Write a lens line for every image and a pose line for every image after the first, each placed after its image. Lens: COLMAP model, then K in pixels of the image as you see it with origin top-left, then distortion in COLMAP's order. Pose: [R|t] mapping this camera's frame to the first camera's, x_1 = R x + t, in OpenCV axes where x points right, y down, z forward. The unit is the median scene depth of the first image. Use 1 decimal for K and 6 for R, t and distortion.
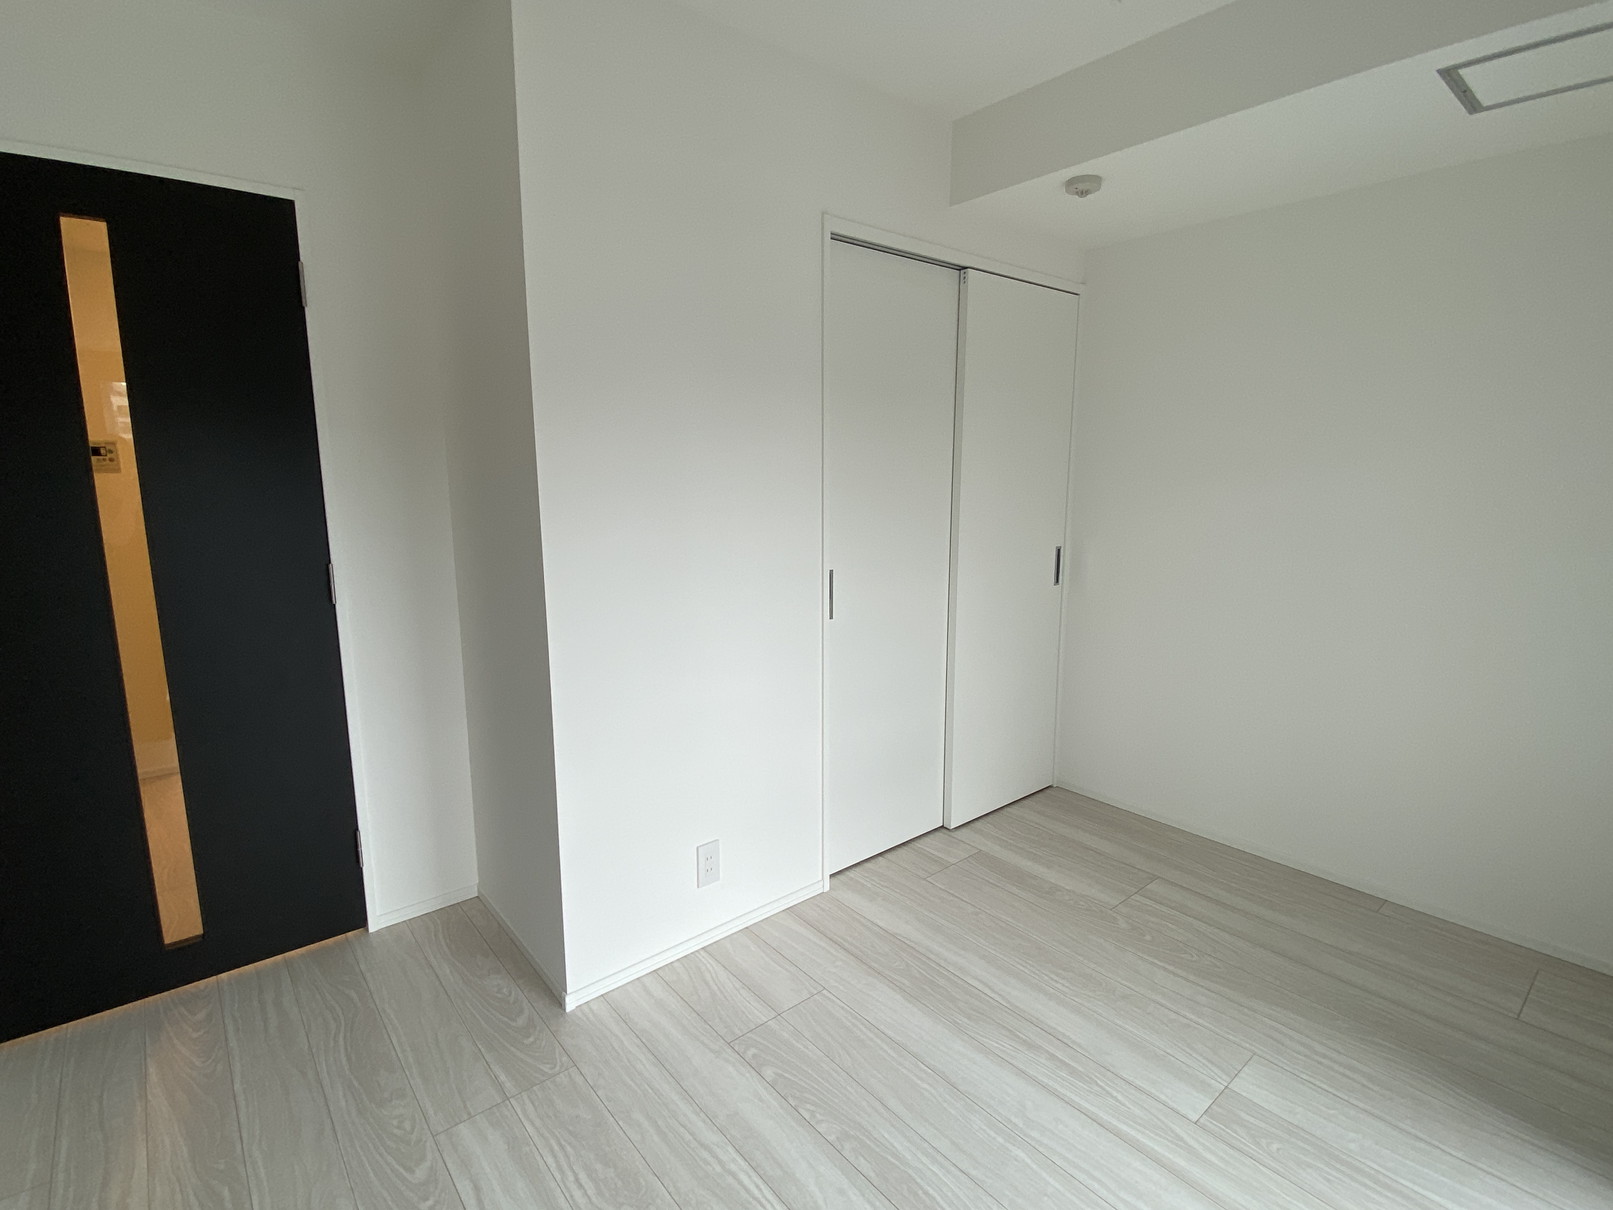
lens RADIAL K [[787.2, 0, 806.5], [0, 787.2, 605.0], [0, 0, 1]] dist [0.036861, -0.034802]
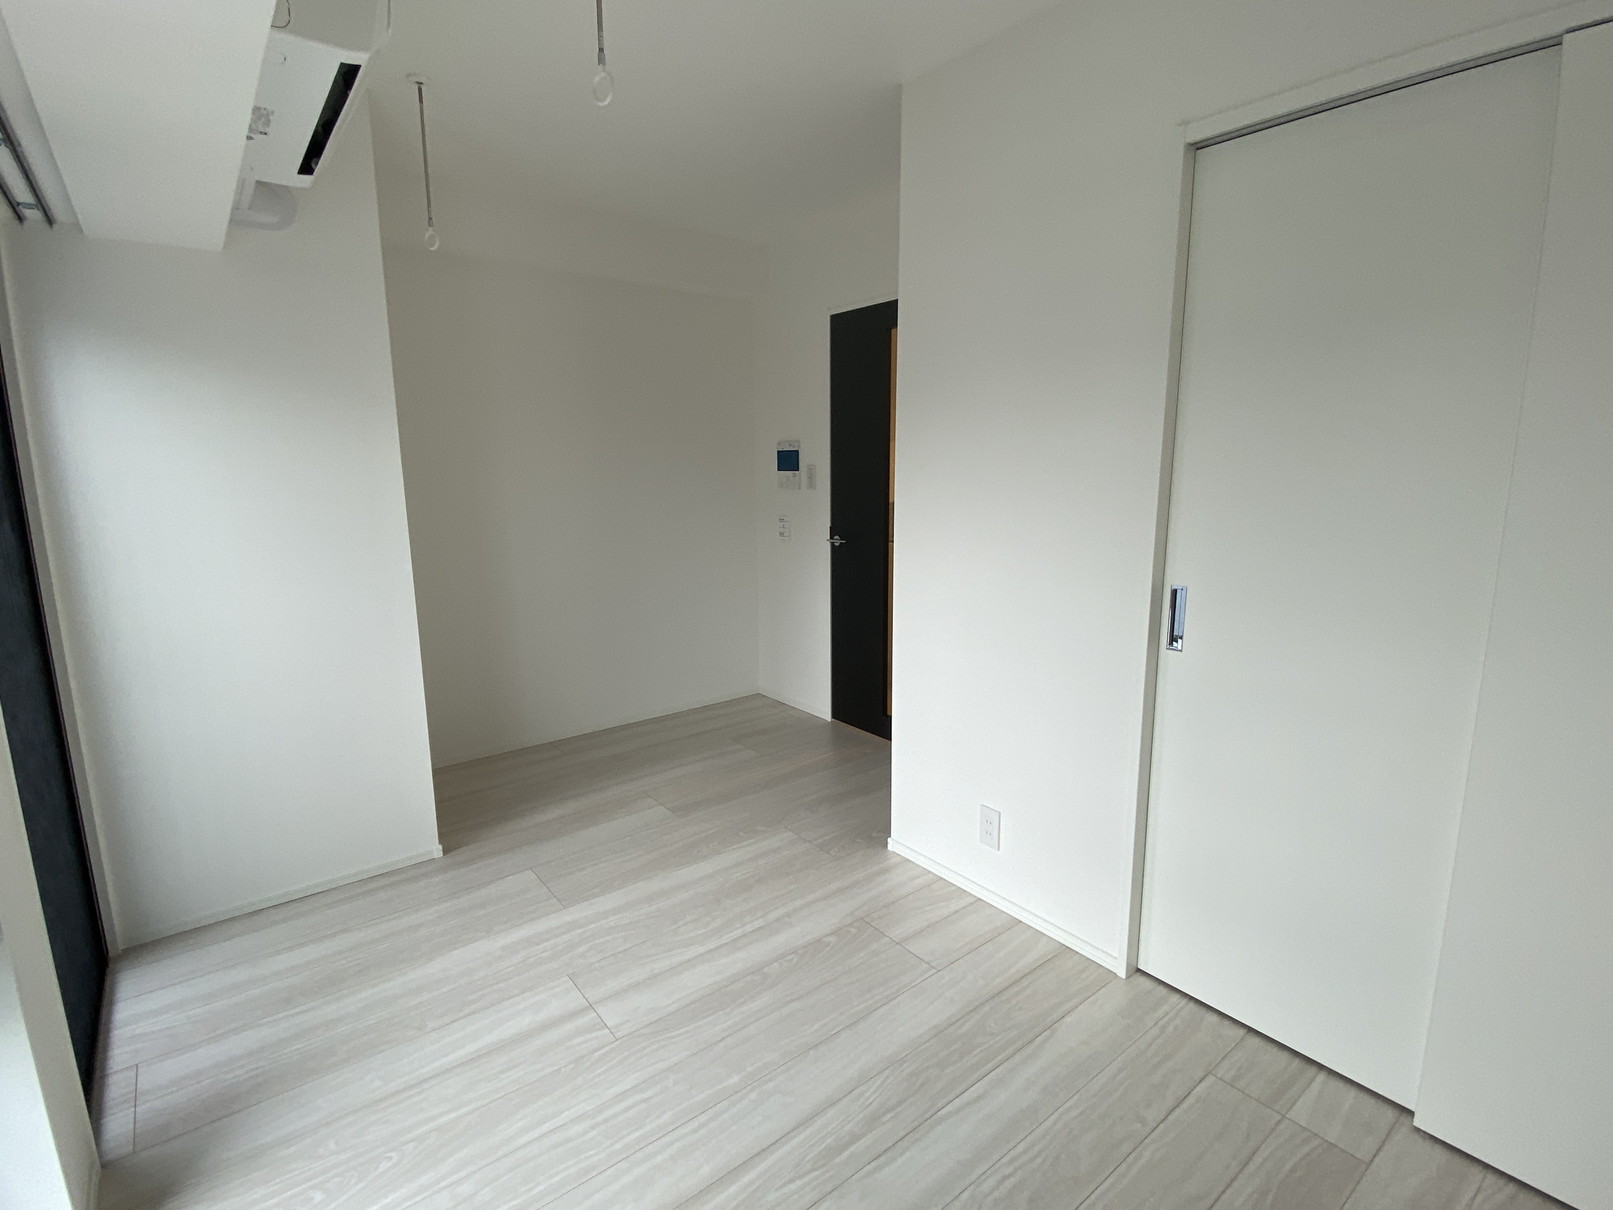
lens RADIAL K [[787.2, 0, 806.5], [0, 787.2, 605.0], [0, 0, 1]] dist [0.036861, -0.034802]
pose [[-0.033453, 0.183672, -0.982418, 1.055262], [-0.170859, 0.967447, 0.186691, -0.141945], [0.984727, 0.174101, -0.000982, 0.851819]]
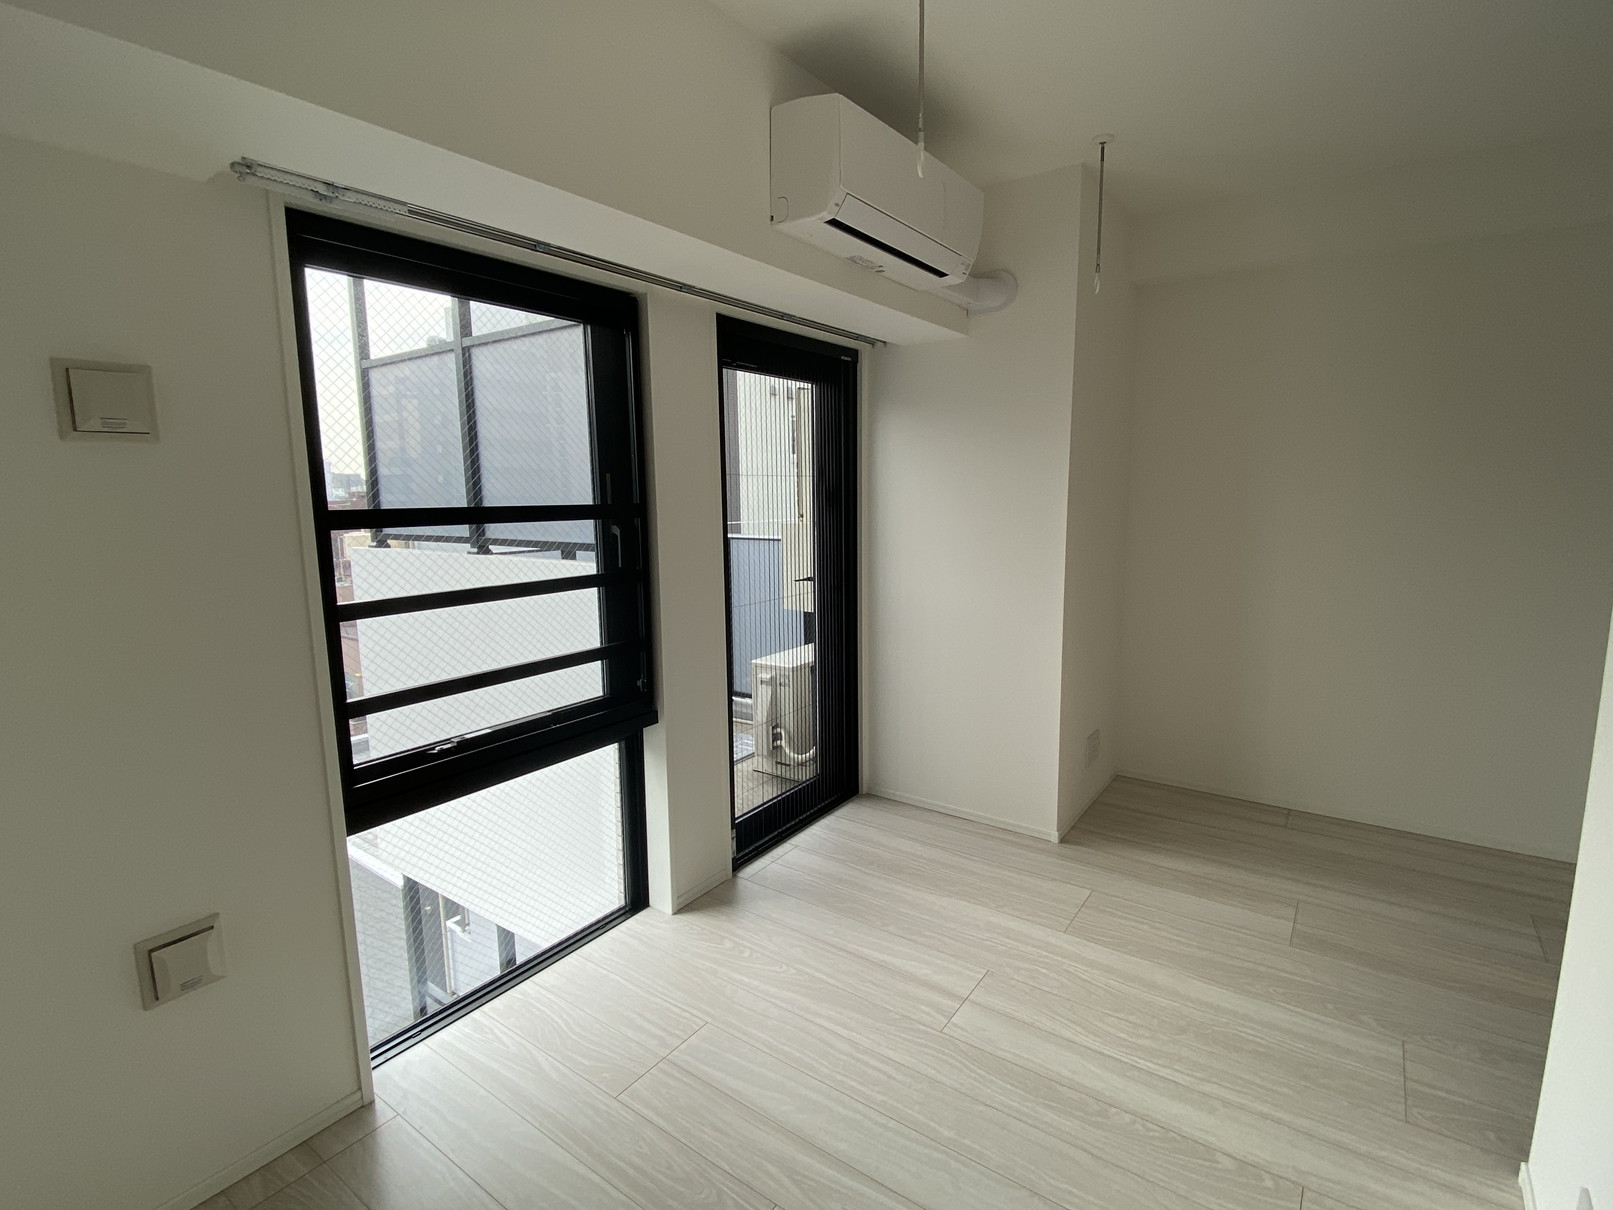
lens RADIAL K [[788.8, 0, 806.5], [0, 788.8, 605.0], [0, 0, 1]] dist [0.032545, -0.022609]
pose [[-0.968089, 0.047409, -0.246082, 0.586516], [-0.037076, 0.944043, 0.327733, -0.273359], [0.247849, 0.326398, -0.912159, 1.463387]]
